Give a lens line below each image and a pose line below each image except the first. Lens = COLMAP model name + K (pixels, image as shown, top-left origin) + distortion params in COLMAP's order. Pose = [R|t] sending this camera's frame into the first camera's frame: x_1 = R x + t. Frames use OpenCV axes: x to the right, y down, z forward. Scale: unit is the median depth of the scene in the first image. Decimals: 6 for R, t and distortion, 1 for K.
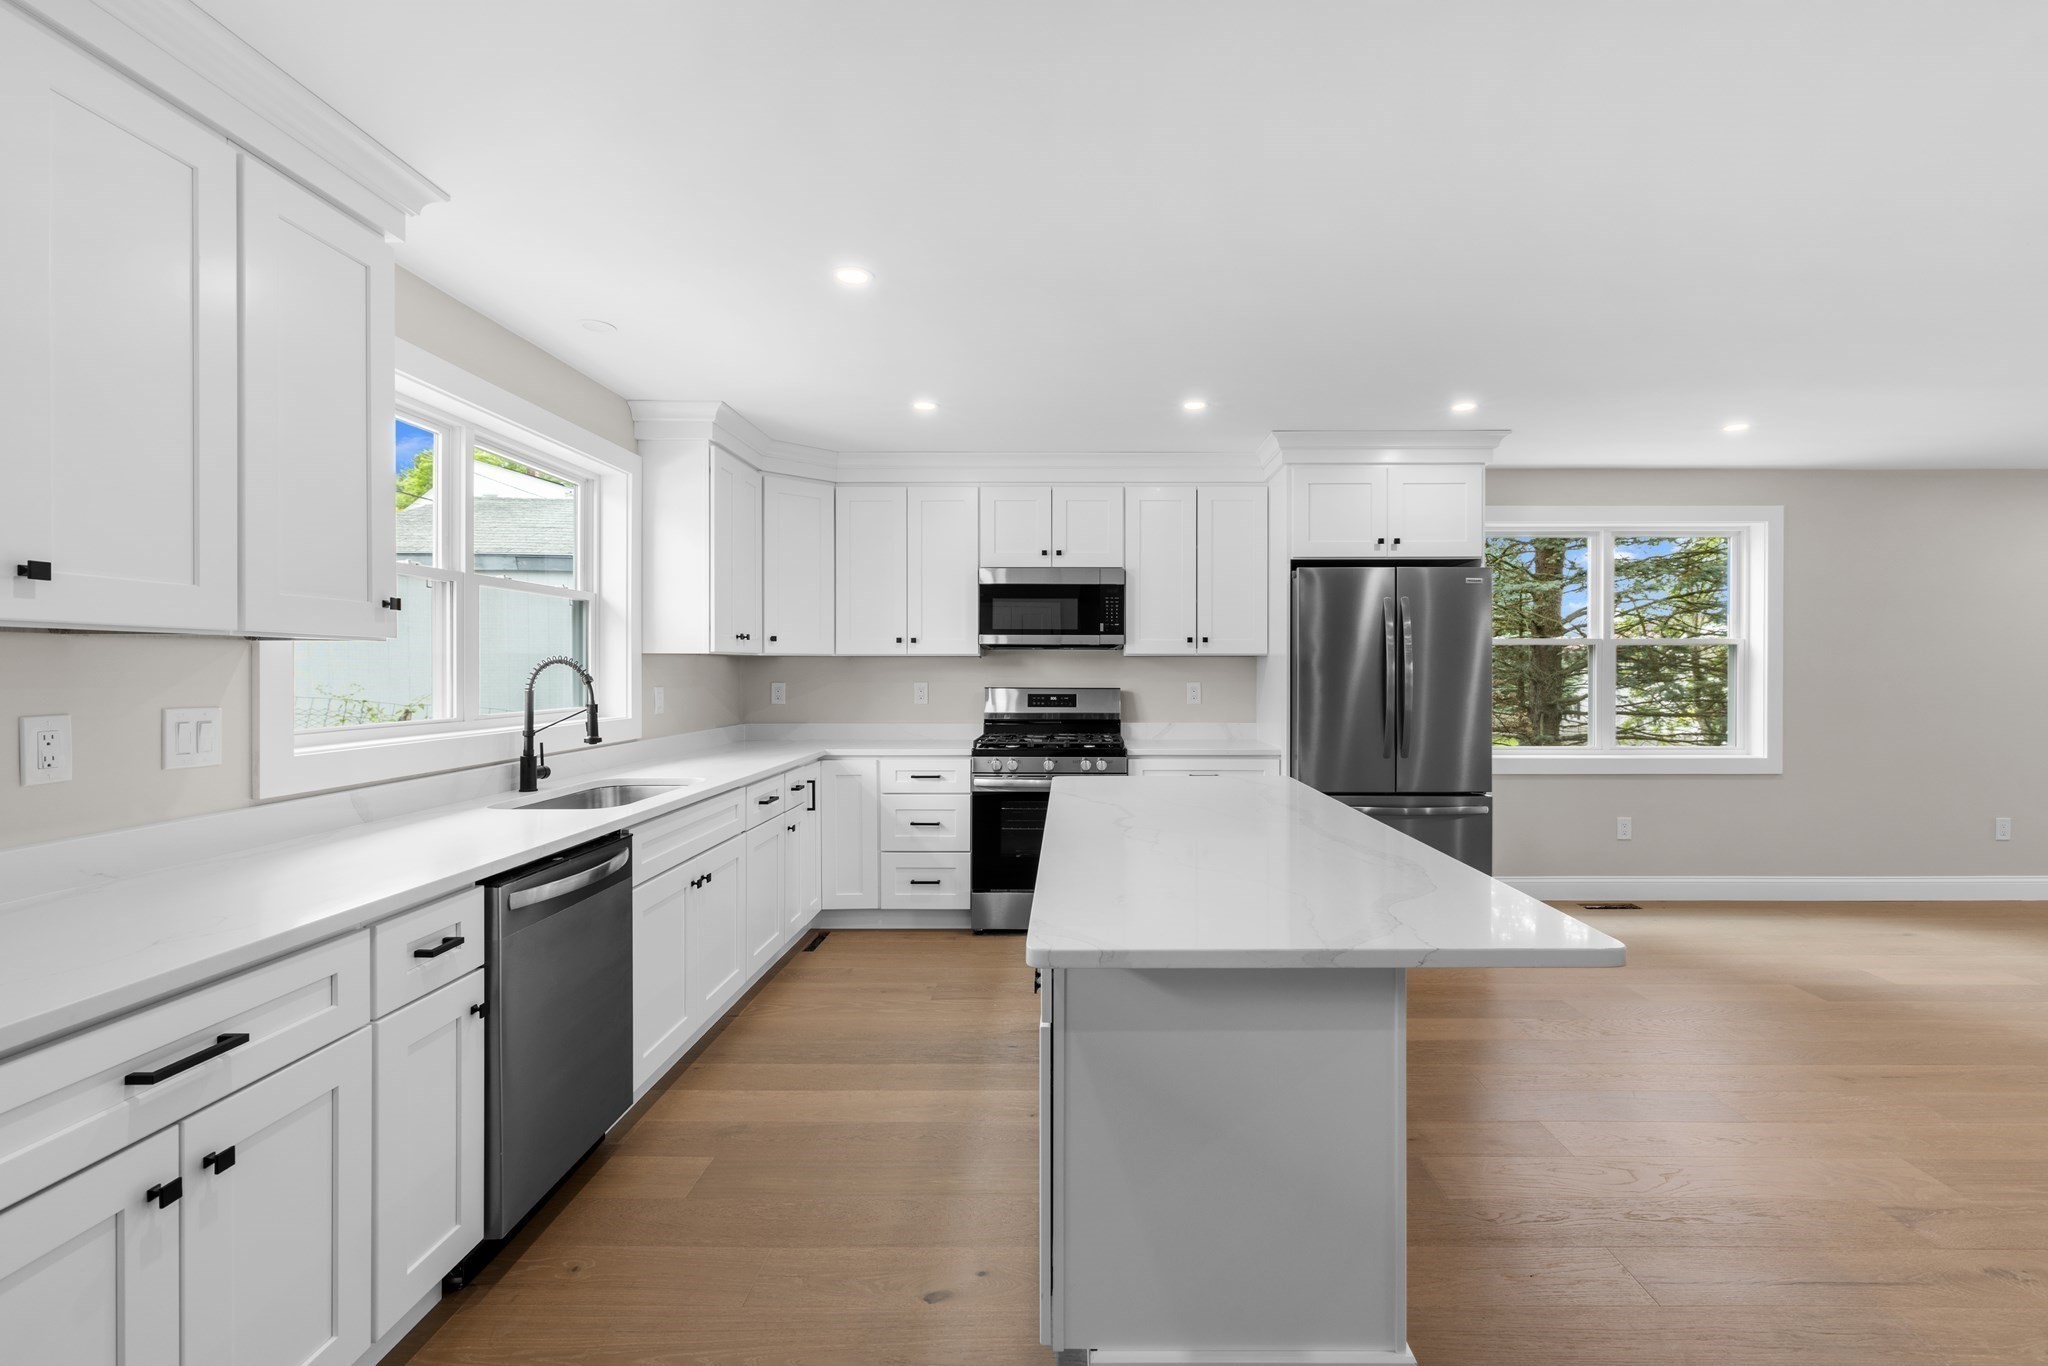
lens RADIAL K [[900.8, 0, 1074.3], [0, 900.8, 669.4], [0, 0, 1]] dist [-0.000908, 0.000368]
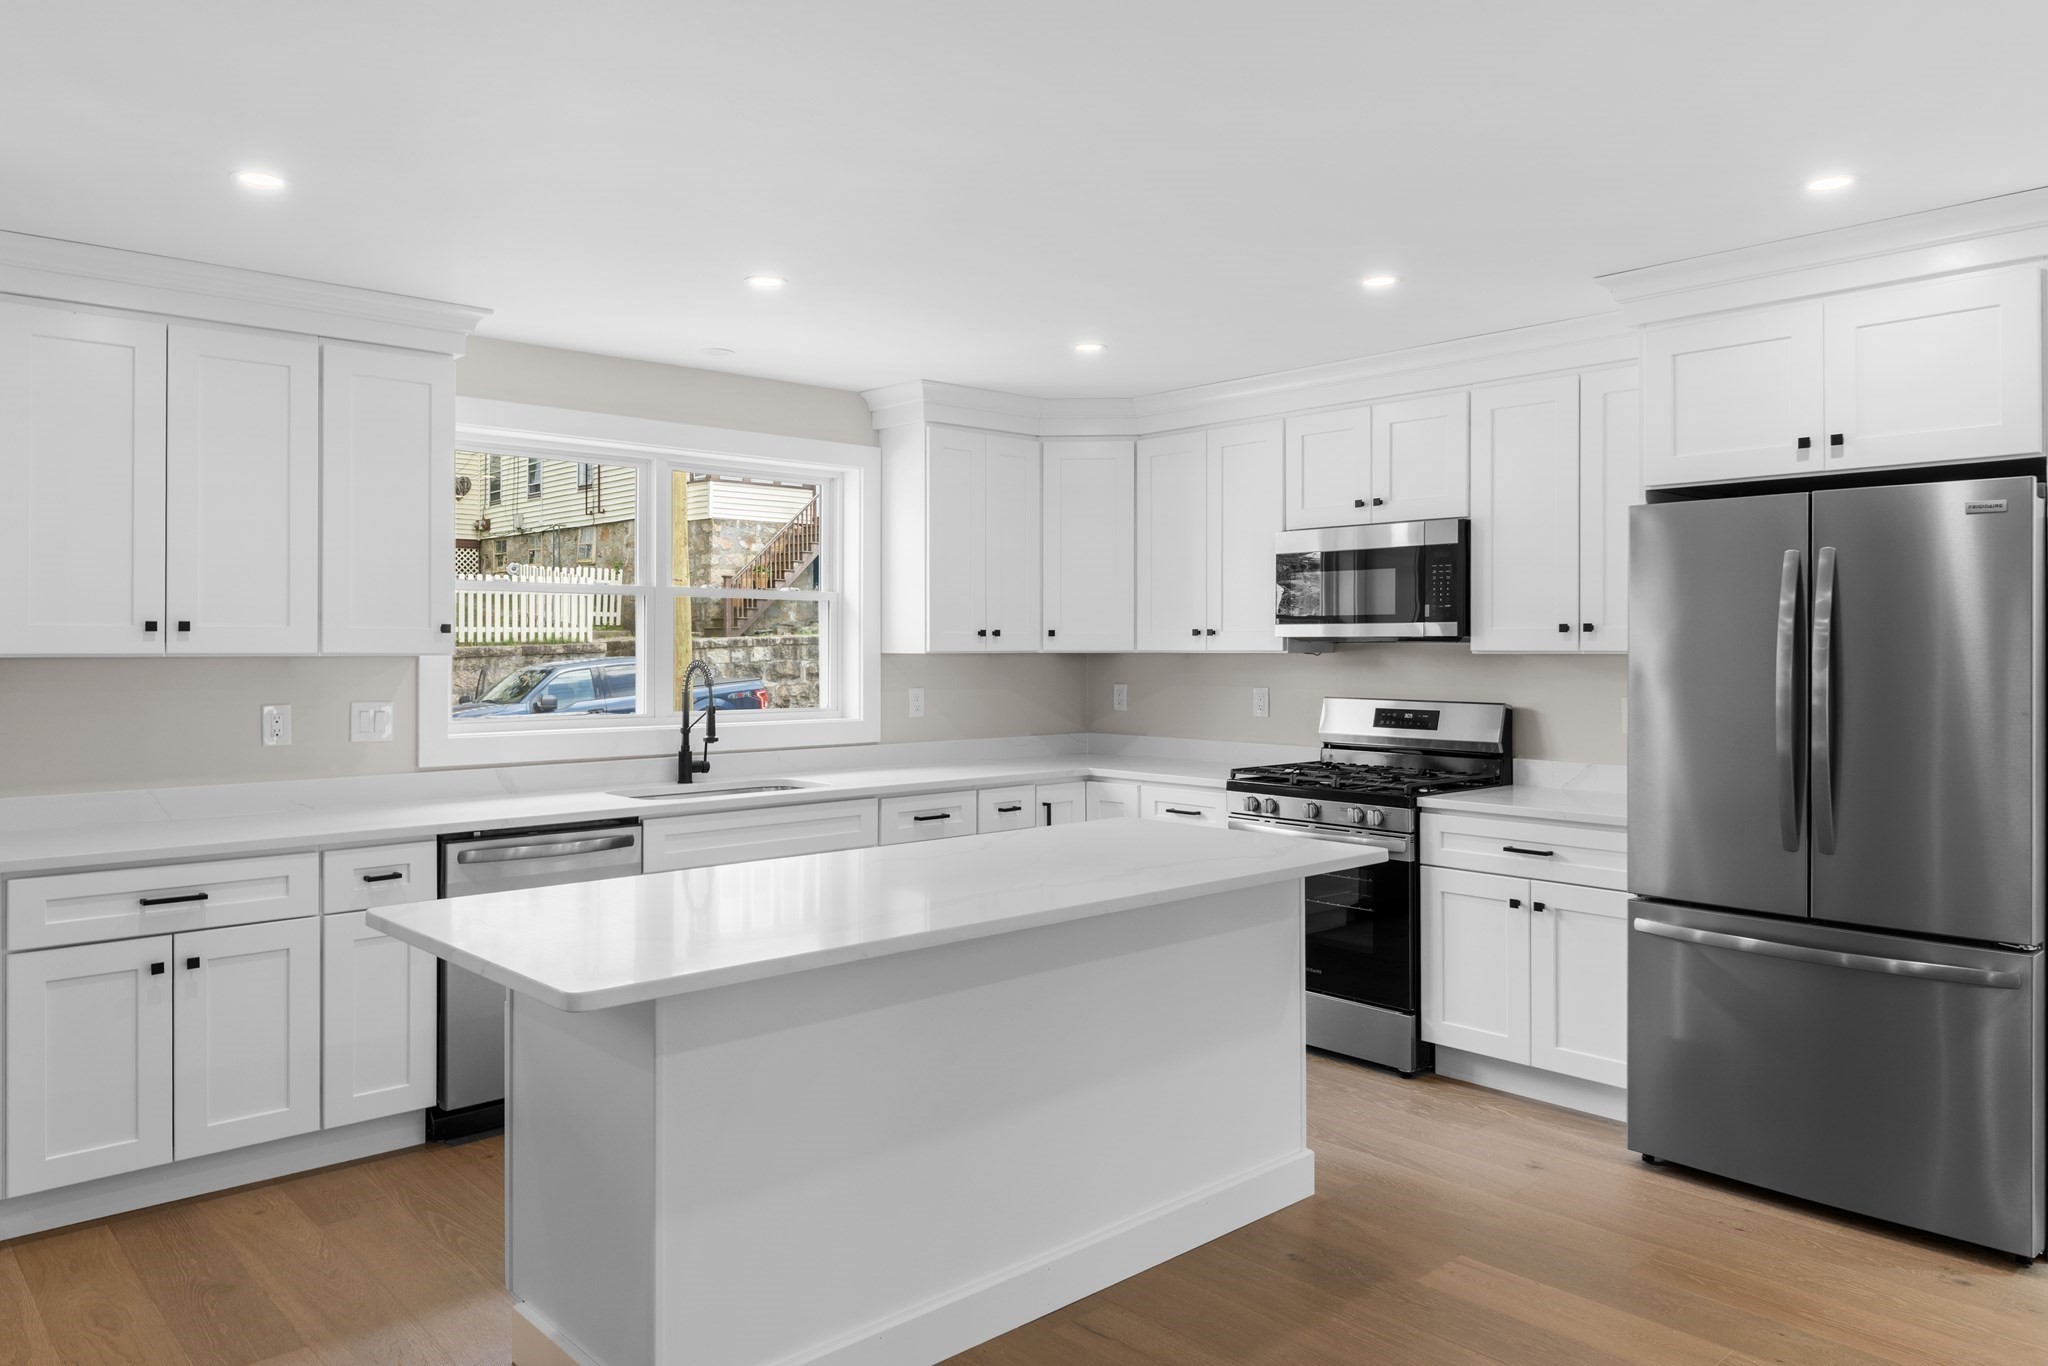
lens RADIAL K [[1397.6, 0, 1025.6], [0, 1397.6, 639.9], [0, 0, 1]] dist [0.029306, -0.039602]
pose [[0.676424, -0.003841, -0.736502, 0.636344], [-0.001113, 0.999980, -0.006237, -0.020198], [0.736511, 0.005038, 0.676406, 0.099828]]
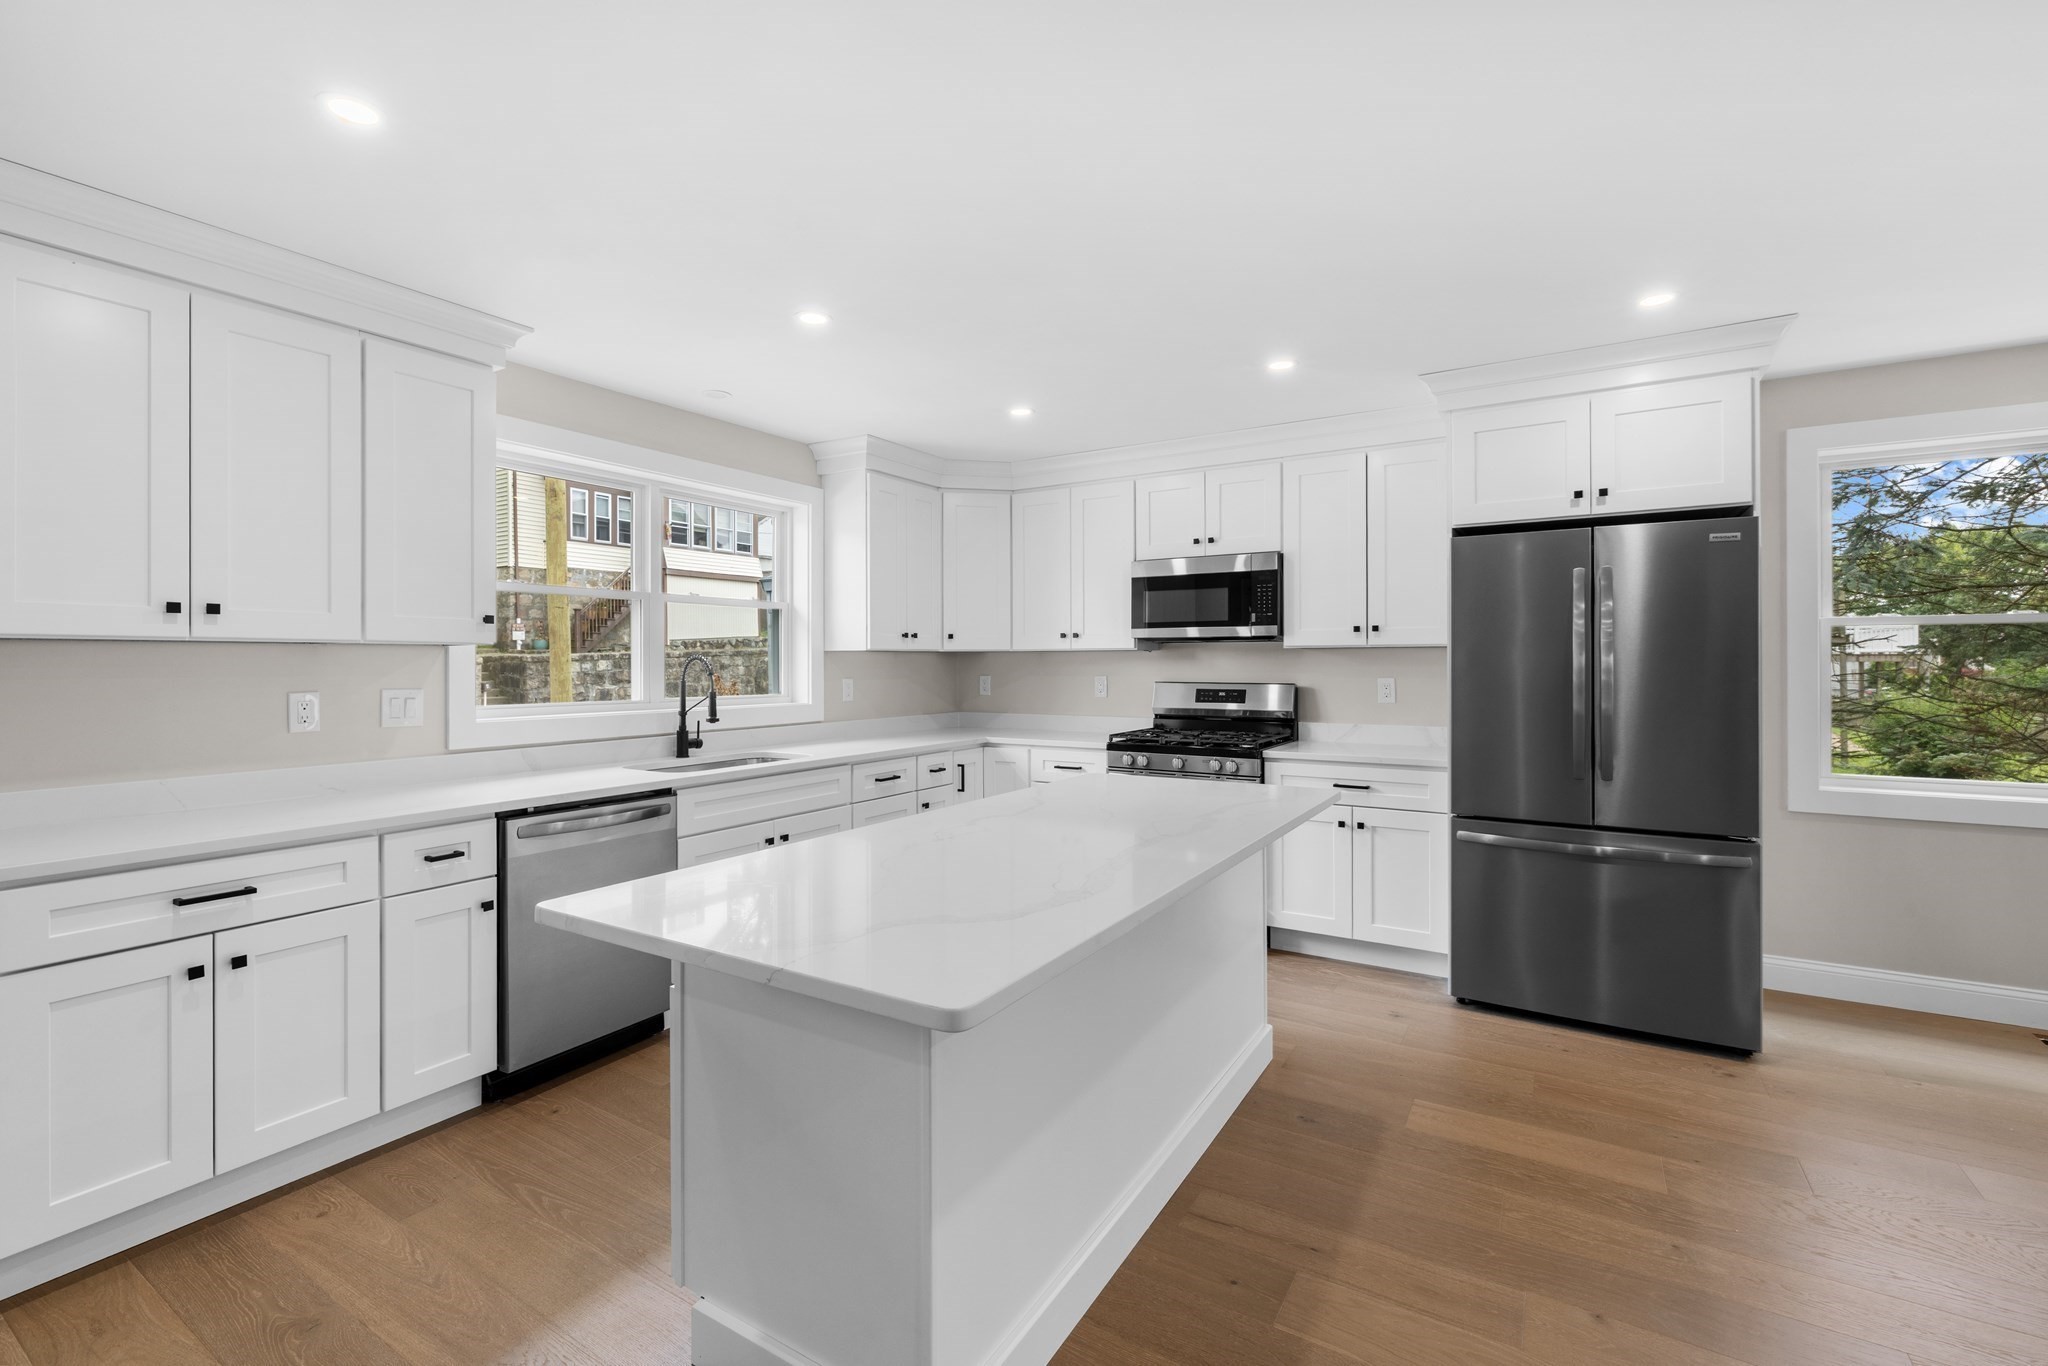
lens RADIAL K [[890.7, 0, 1017.2], [0, 890.7, 660.1], [0, 0, 1]] dist [0.000111, 0.000118]
pose [[0.849131, -0.003809, -0.528169, 0.332860], [0.002024, 0.999990, -0.003958, 0.000017], [0.528178, 0.002292, 0.849130, 0.106877]]
